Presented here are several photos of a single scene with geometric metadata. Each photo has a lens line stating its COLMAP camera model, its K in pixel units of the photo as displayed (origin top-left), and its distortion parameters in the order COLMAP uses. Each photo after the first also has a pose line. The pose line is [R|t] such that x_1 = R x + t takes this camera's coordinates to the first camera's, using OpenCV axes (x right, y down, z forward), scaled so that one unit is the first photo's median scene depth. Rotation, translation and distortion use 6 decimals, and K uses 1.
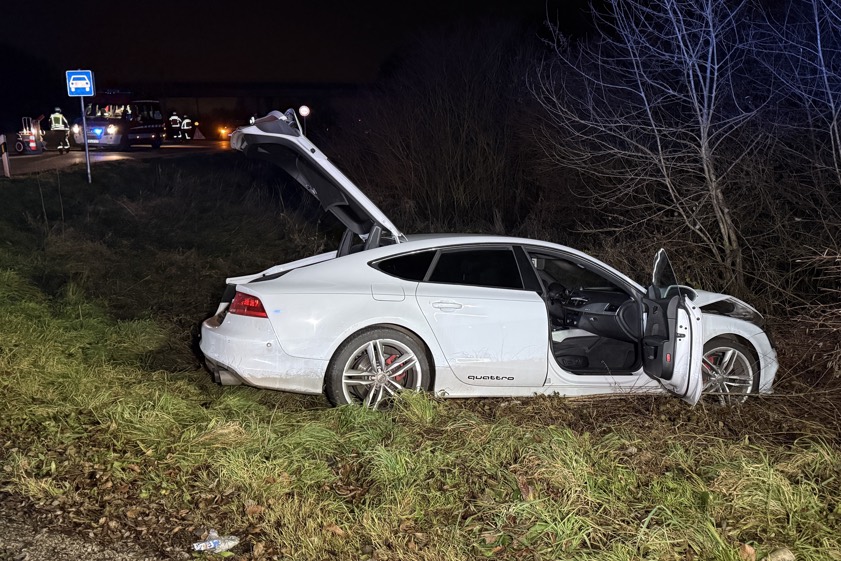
lens RADIAL K [[694.5, 0, 420.8], [0, 694.5, 276.3], [0, 0, 1]] dist [0.010052, 0.004809]
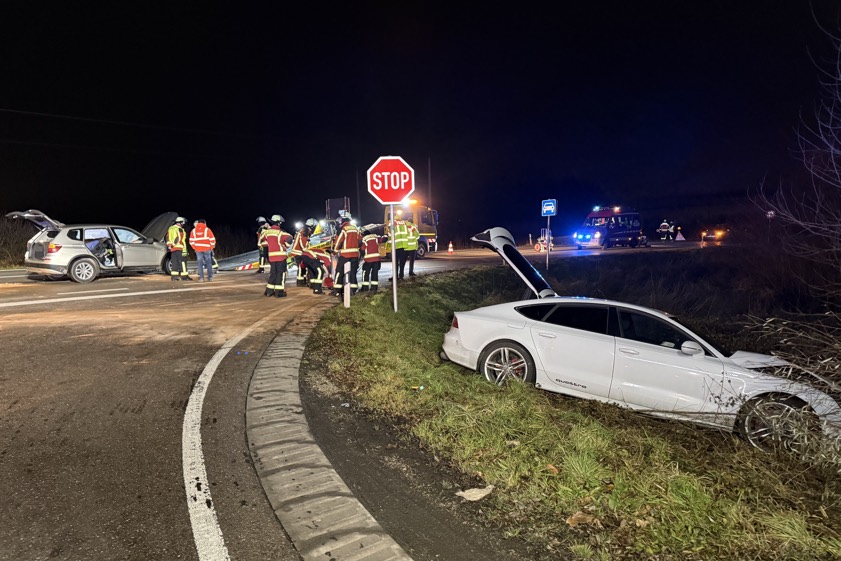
lens RADIAL K [[694.5, 0, 419.9], [0, 694.5, 282.0], [0, 0, 1]] dist [0.010052, 0.004809]
pose [[0.600167, 0.031291, -0.799263, 1.221463], [-0.137679, 0.988362, -0.064689, 0.066322], [0.787937, 0.148865, 0.597490, -0.306546]]
